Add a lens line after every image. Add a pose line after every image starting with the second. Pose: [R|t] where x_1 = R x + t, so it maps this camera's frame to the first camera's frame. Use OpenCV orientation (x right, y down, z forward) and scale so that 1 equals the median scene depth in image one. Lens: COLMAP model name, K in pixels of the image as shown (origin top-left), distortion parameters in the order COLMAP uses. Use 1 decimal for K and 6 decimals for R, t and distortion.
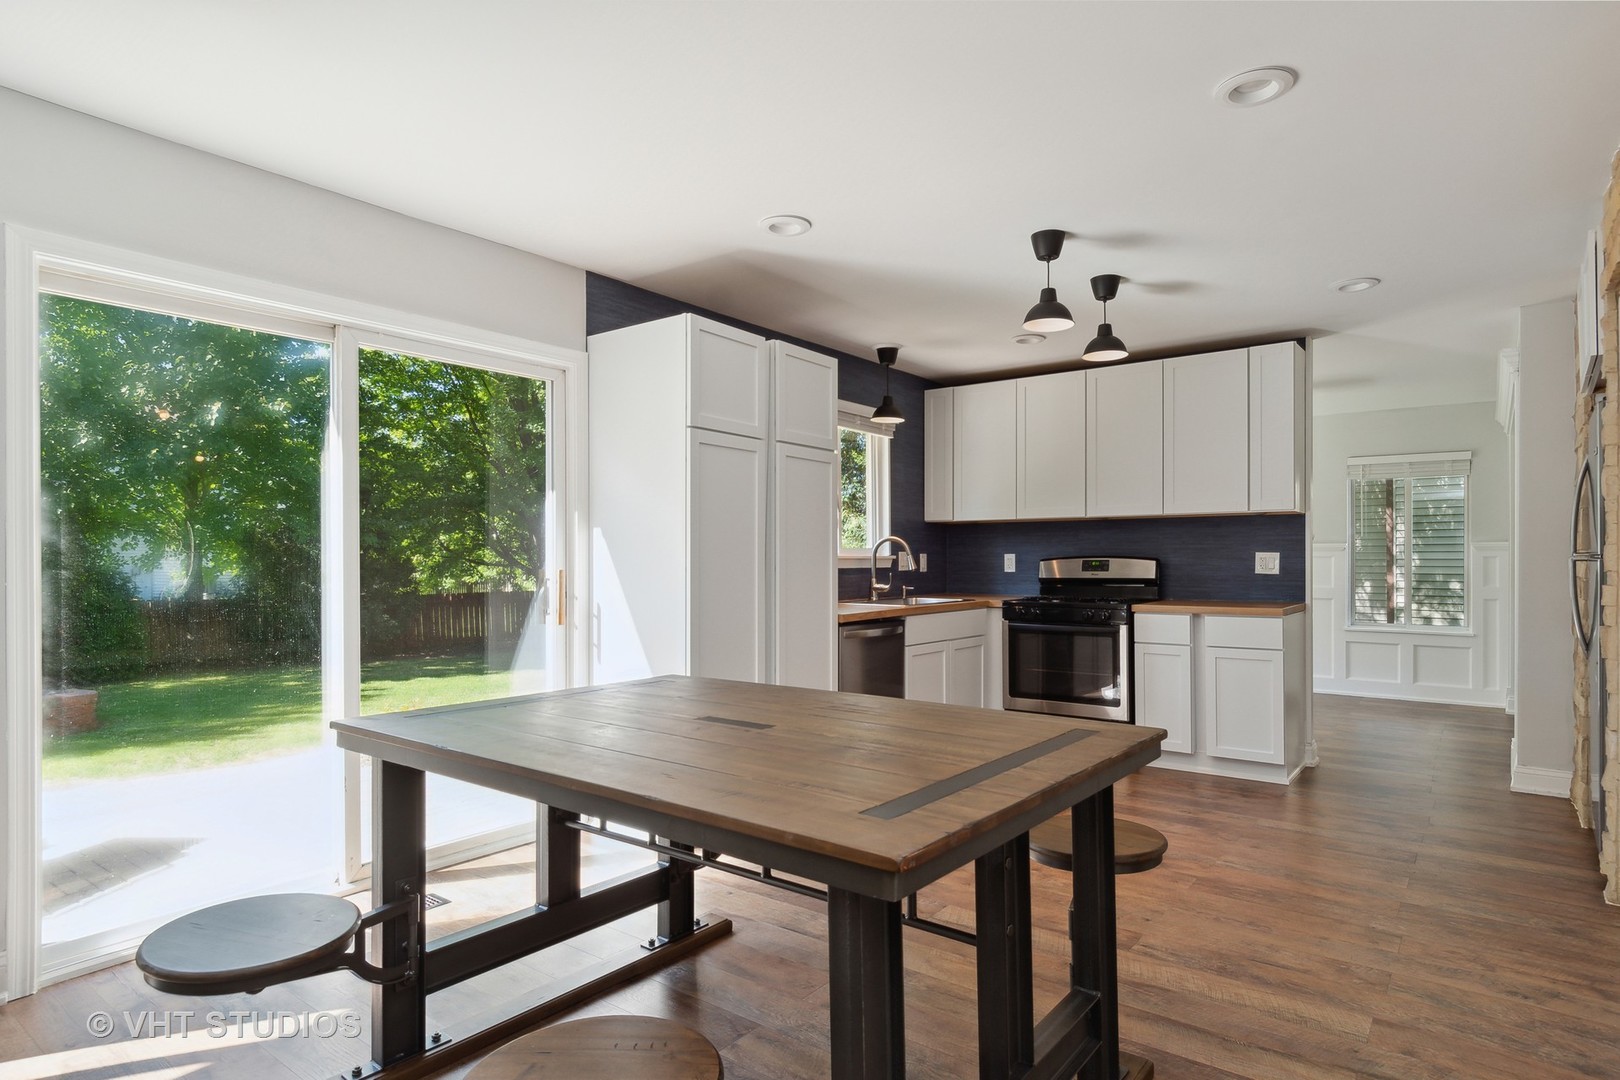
lens RADIAL K [[848.0, 0, 798.9], [0, 848.0, 555.8], [0, 0, 1]] dist [0.011015, -0.012349]
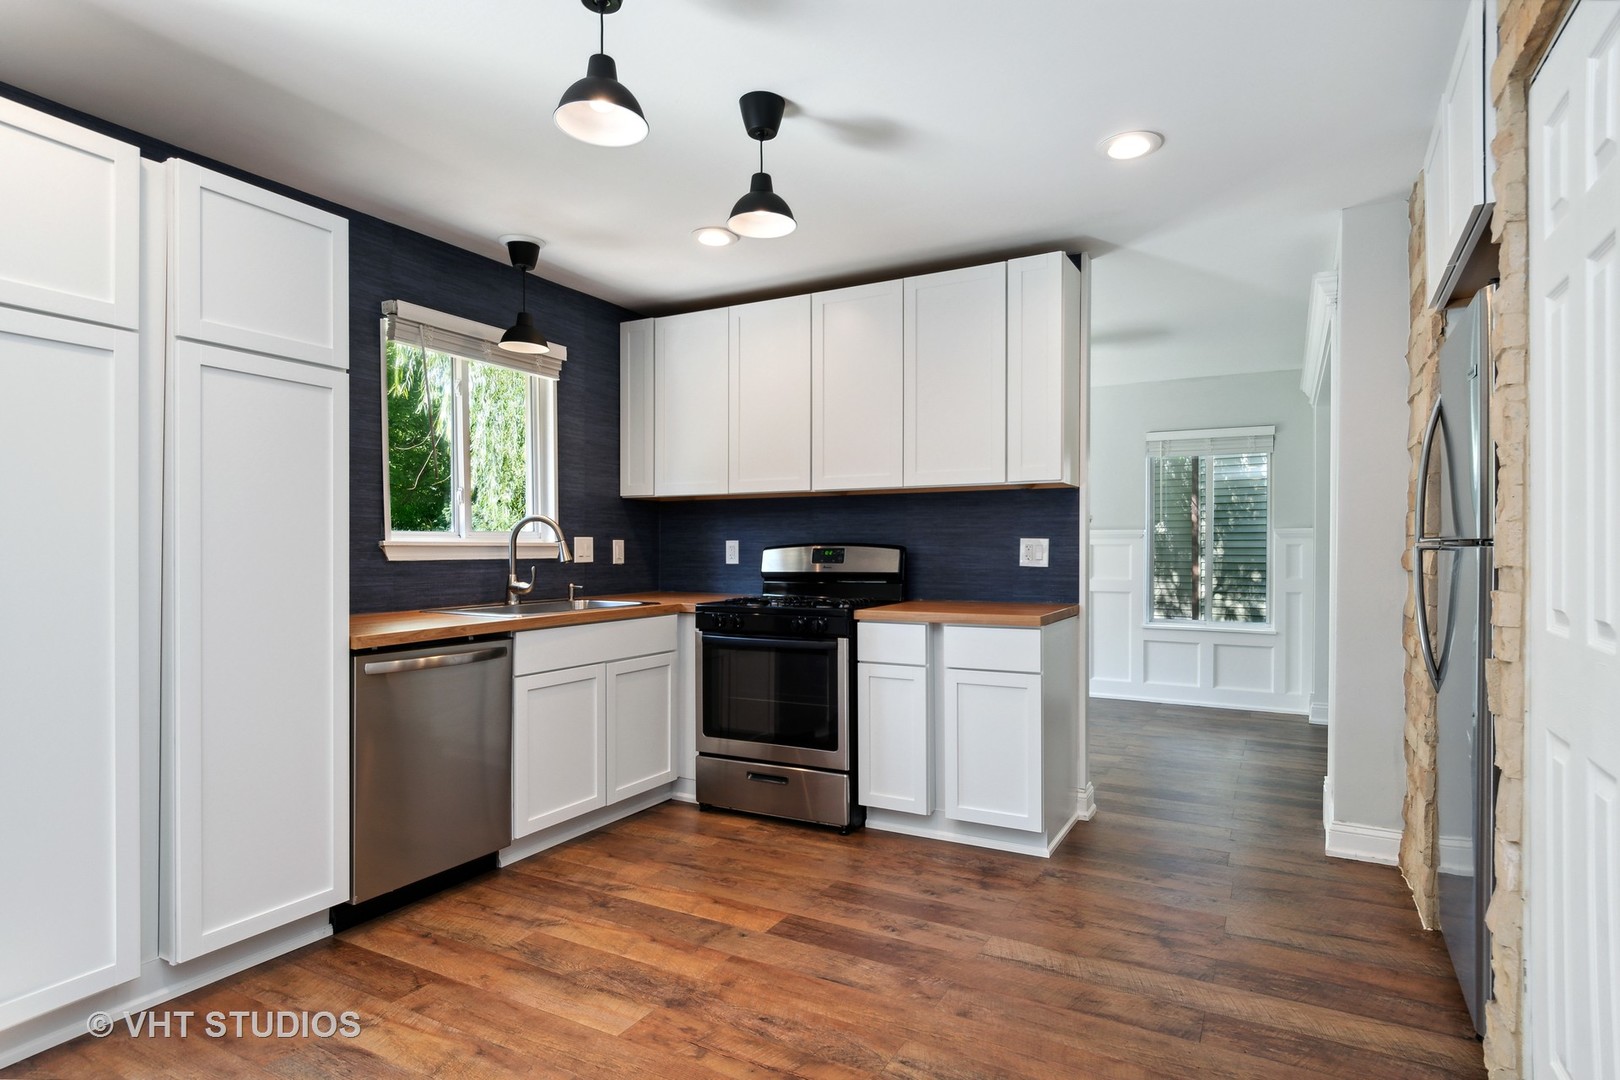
lens RADIAL K [[848.0, 0, 778.3], [0, 848.0, 553.6], [0, 0, 1]] dist [0.011015, -0.012349]
pose [[0.989342, -0.000126, 0.145613, 0.210124], [-0.001371, 0.999947, 0.010182, 0.002155], [-0.145607, -0.010273, 0.989289, 0.277101]]
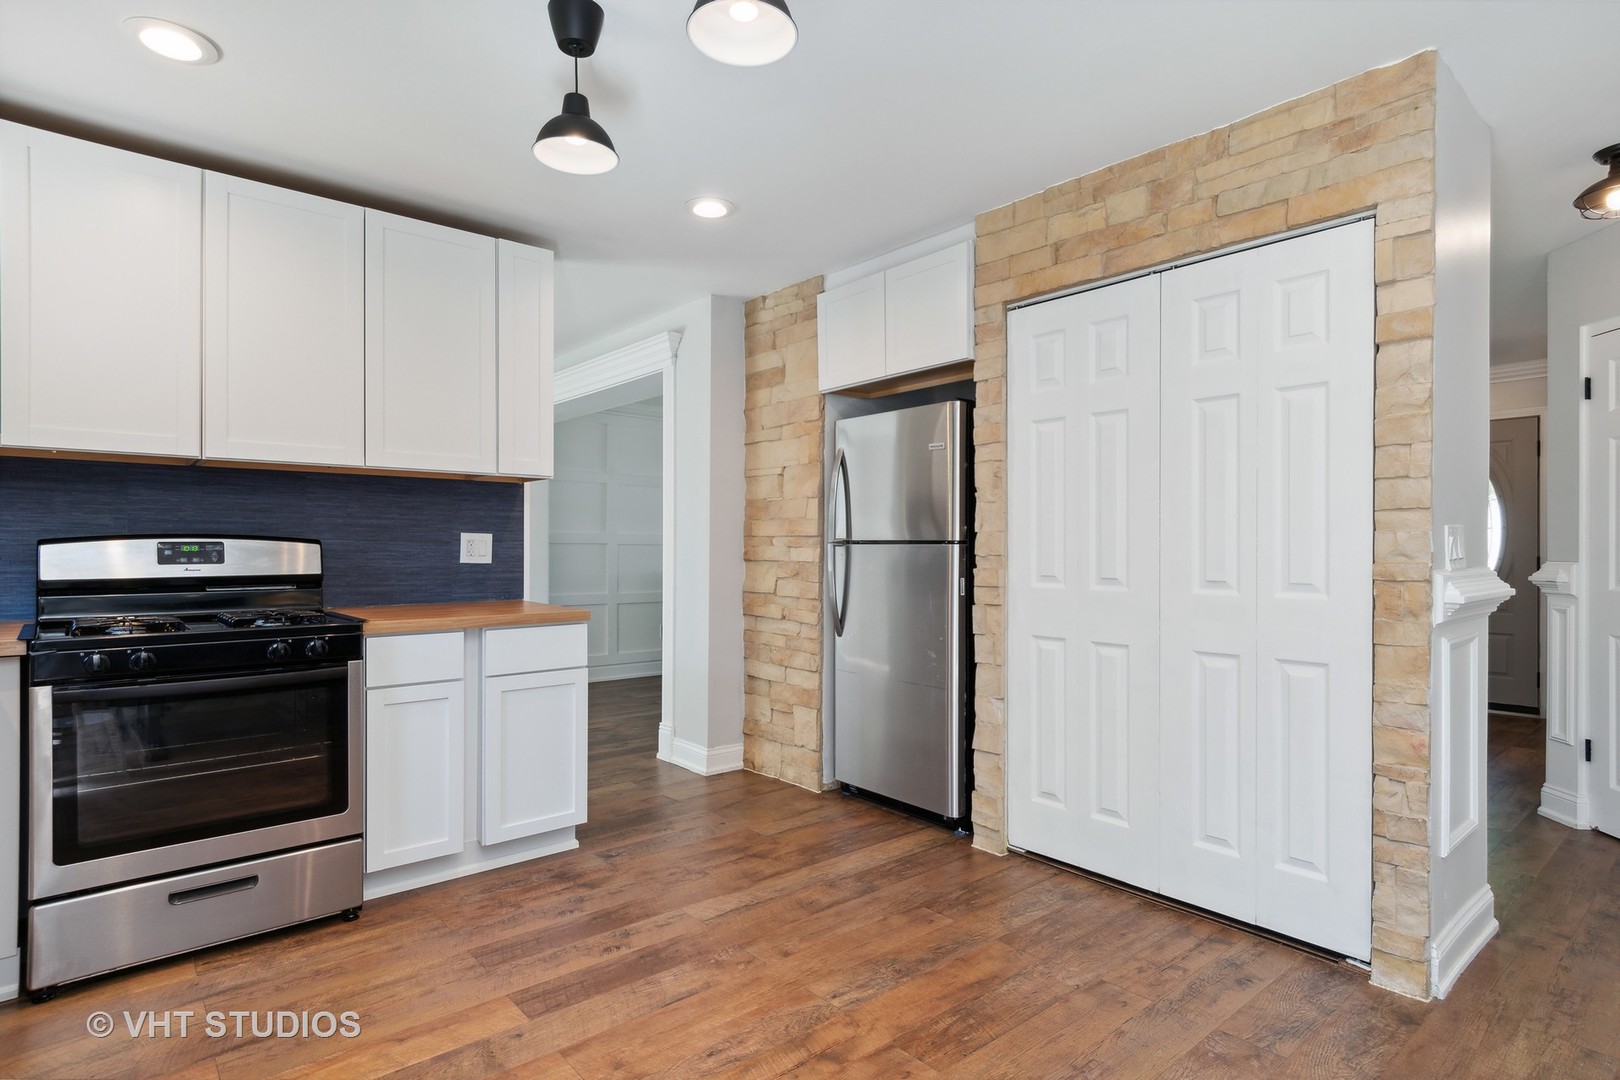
lens RADIAL K [[848.0, 0, 849.3], [0, 848.0, 544.2], [0, 0, 1]] dist [0.011015, -0.012349]
pose [[0.182263, 0.004643, 0.983239, -0.096264], [-0.009124, 0.999954, -0.003030, 0.004345], [-0.983208, -0.008419, 0.182297, 0.551196]]
